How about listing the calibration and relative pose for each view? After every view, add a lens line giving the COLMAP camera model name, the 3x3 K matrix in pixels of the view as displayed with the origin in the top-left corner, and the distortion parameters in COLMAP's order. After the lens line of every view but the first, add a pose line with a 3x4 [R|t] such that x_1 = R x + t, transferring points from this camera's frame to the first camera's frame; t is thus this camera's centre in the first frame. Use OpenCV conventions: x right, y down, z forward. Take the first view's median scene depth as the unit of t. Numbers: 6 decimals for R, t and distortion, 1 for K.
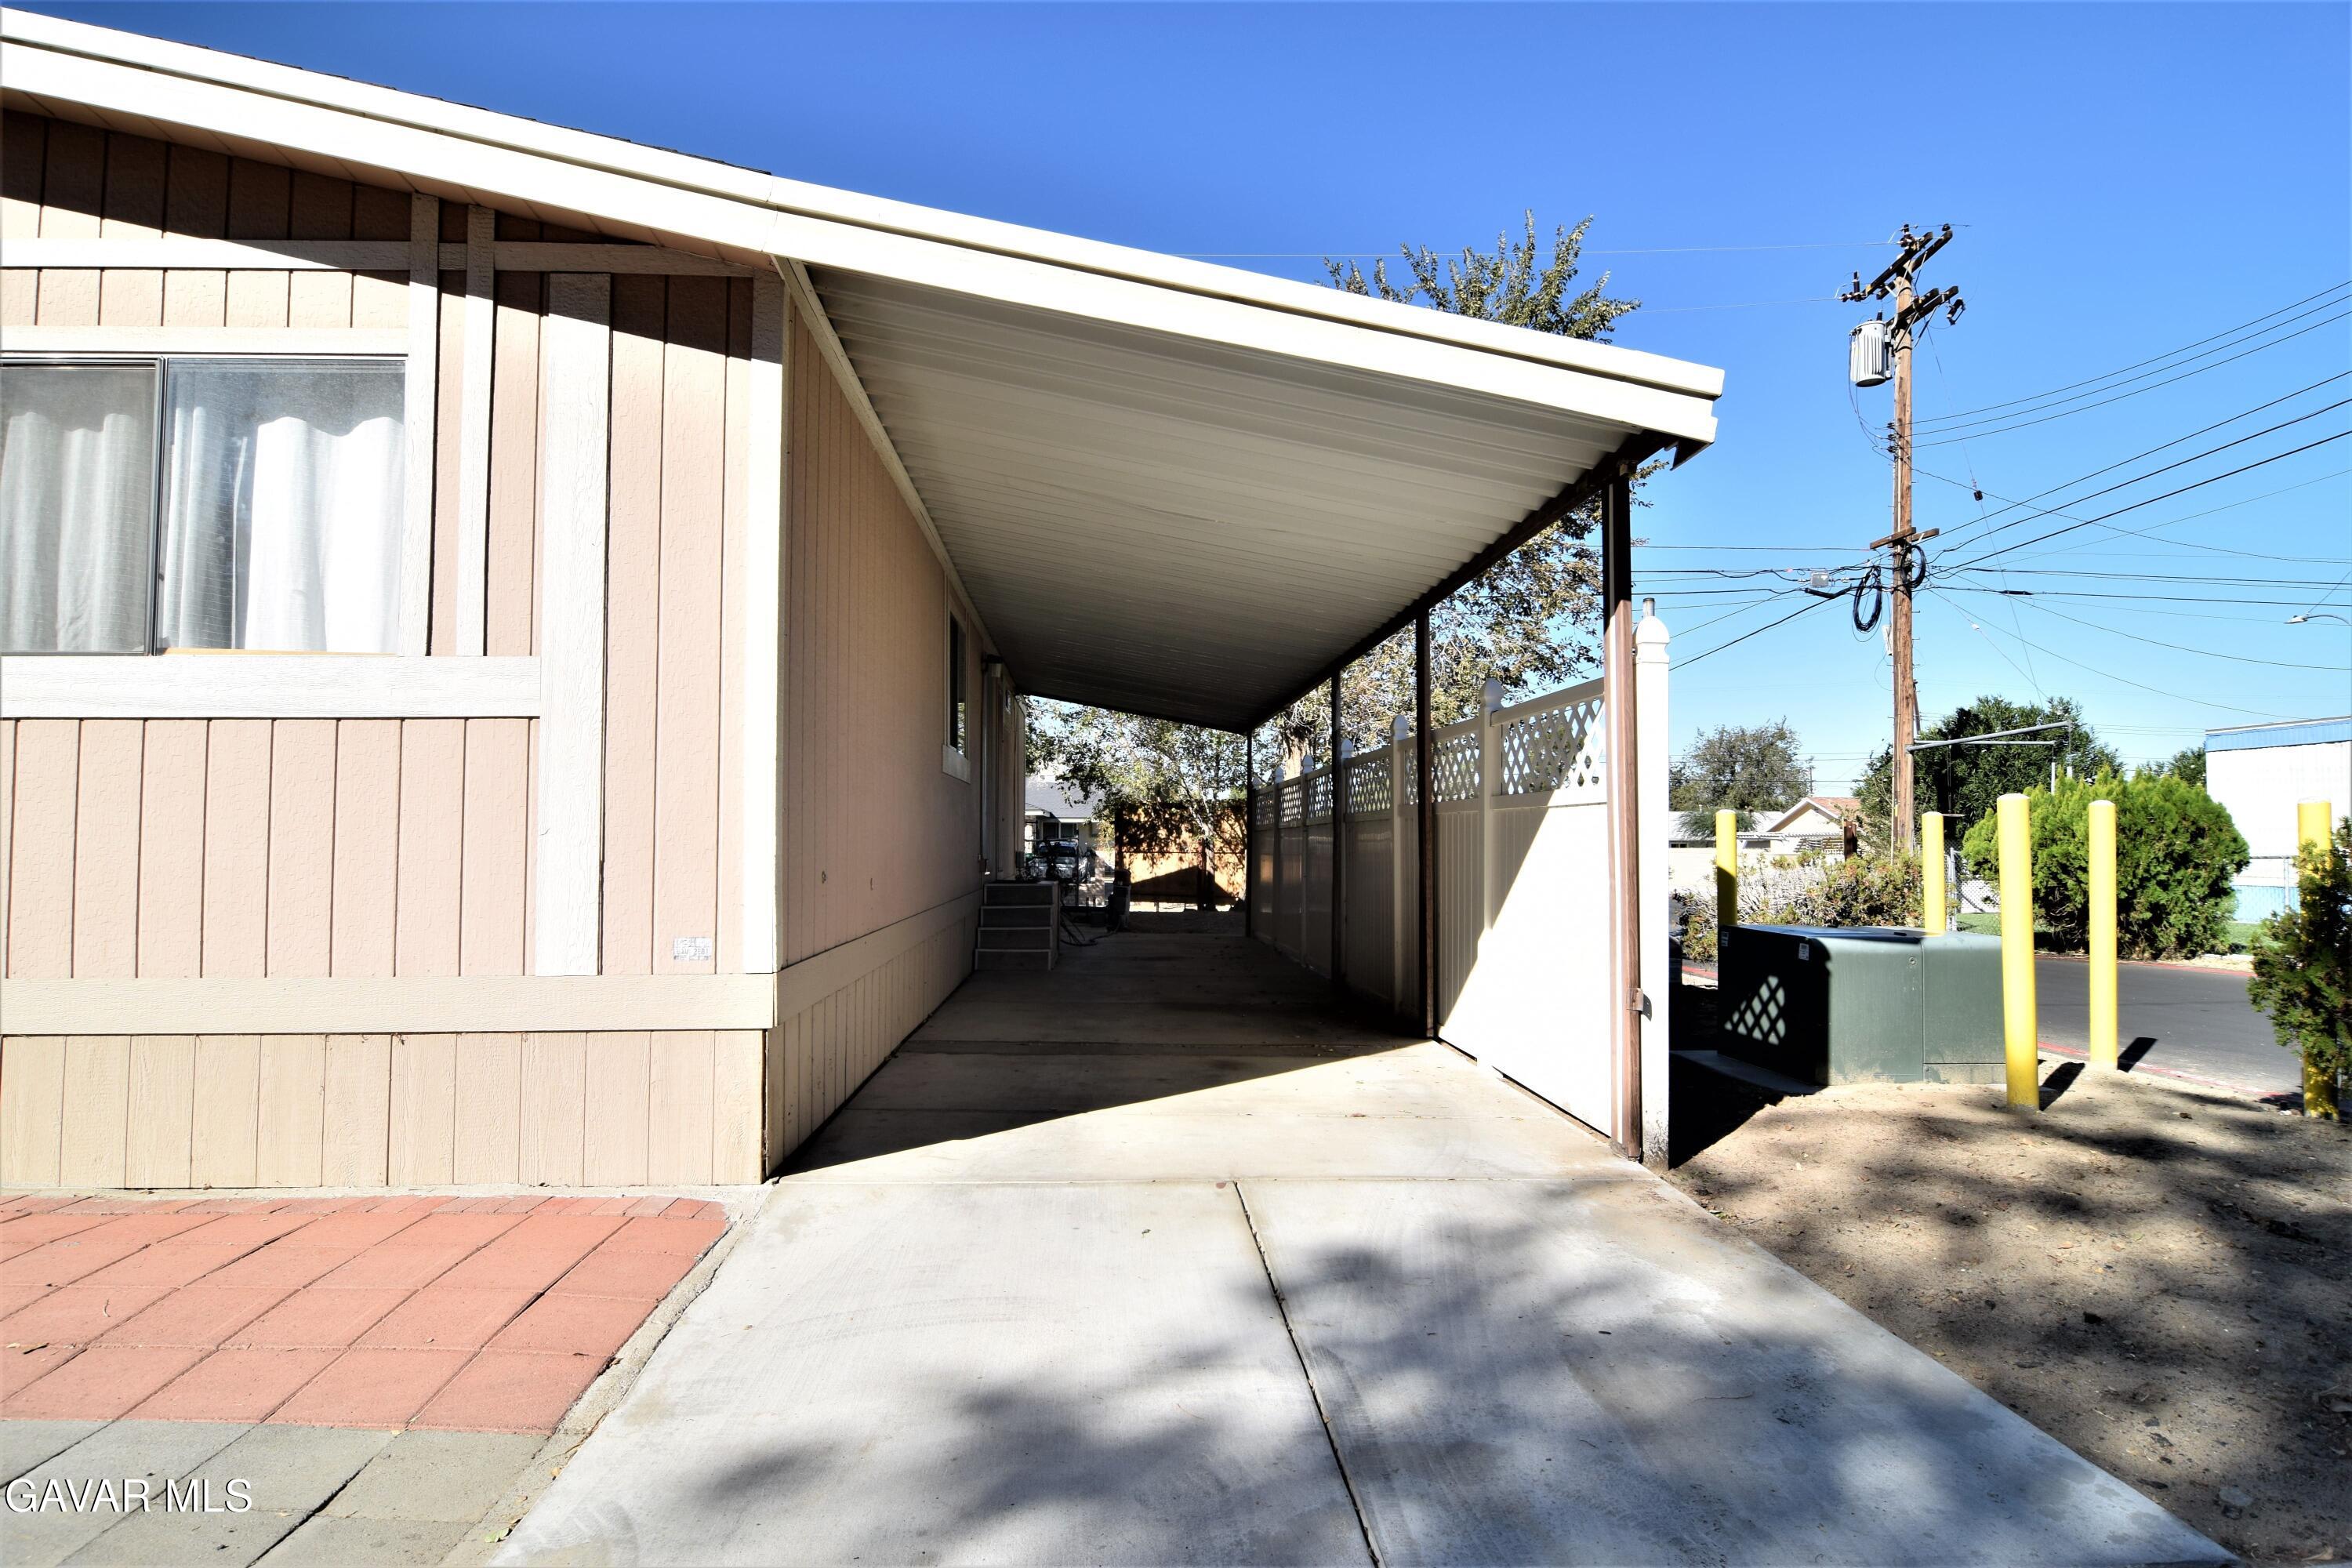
lens RADIAL K [[1266.7, 0, 1173.8], [0, 1266.7, 801.1], [0, 0, 1]] dist [0.001829, -0.009397]
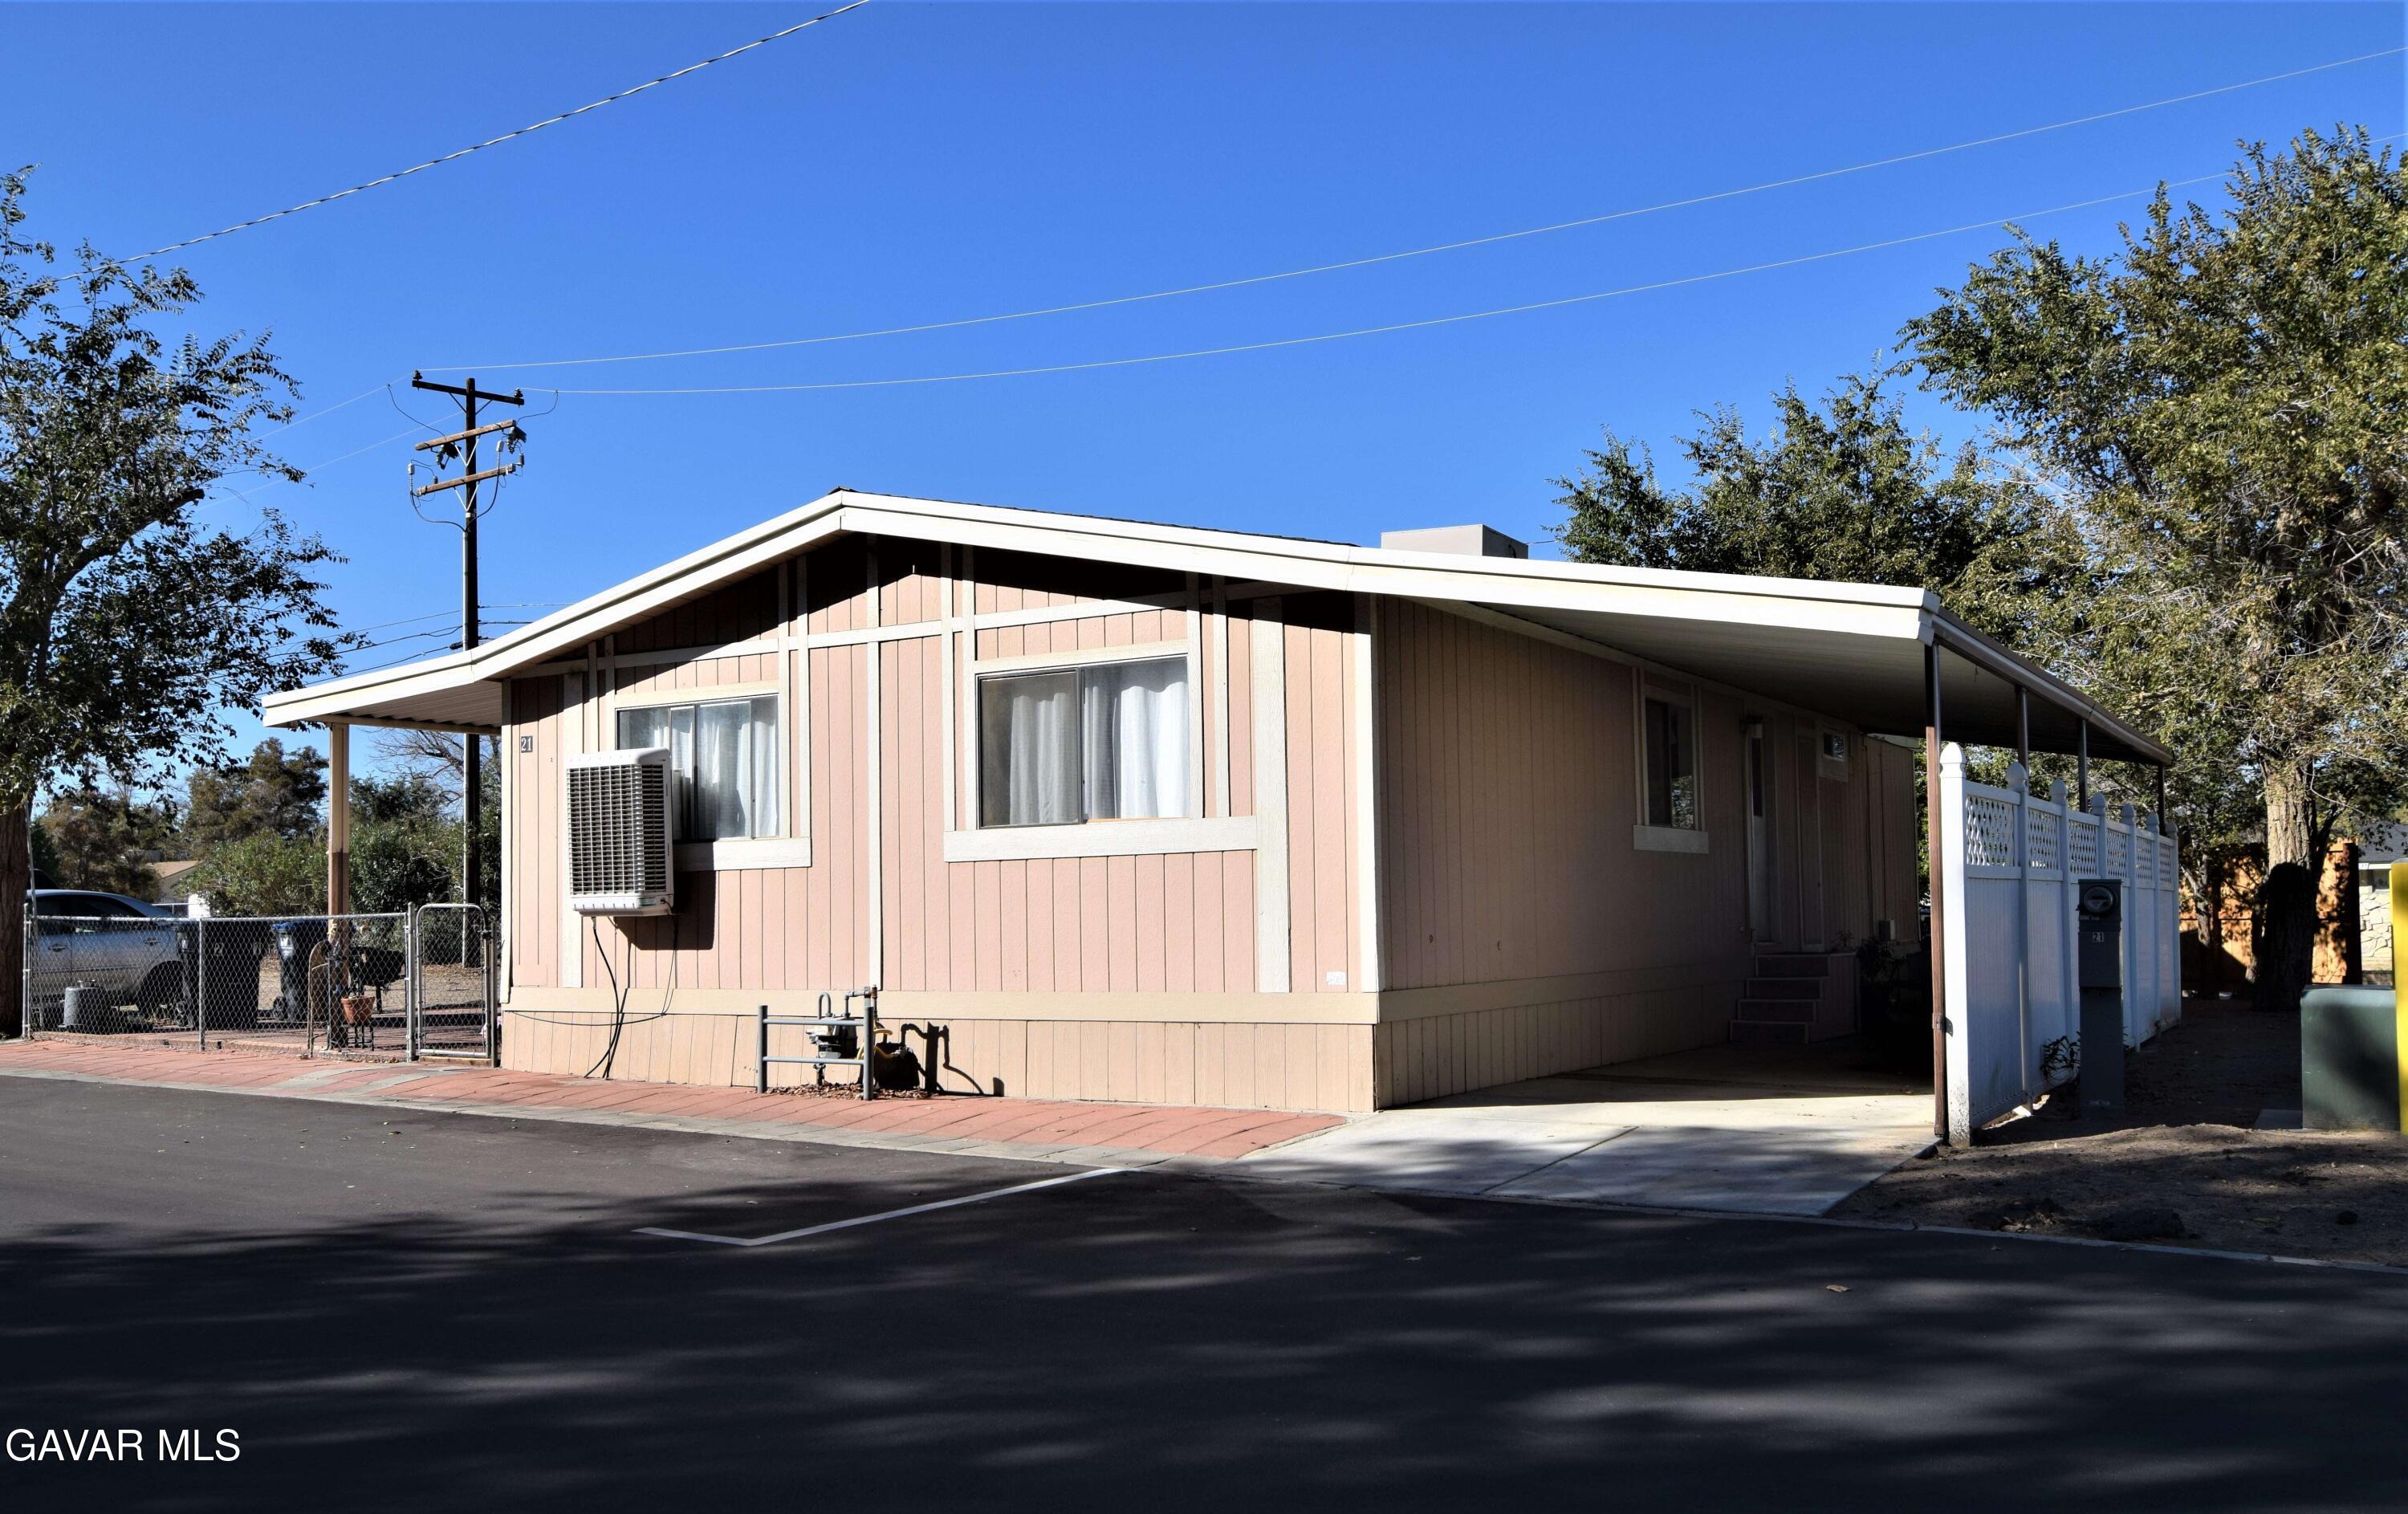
lens RADIAL K [[3541.8, 0, 1204.0], [0, 3541.8, 757.0], [0, 0, 1]] dist [-0.008980, -0.009983]
pose [[0.816662, -0.048146, -0.575104, 2.297379], [0.041310, 0.998835, -0.024958, -0.074511], [0.575635, -0.003375, 0.817700, -3.098782]]
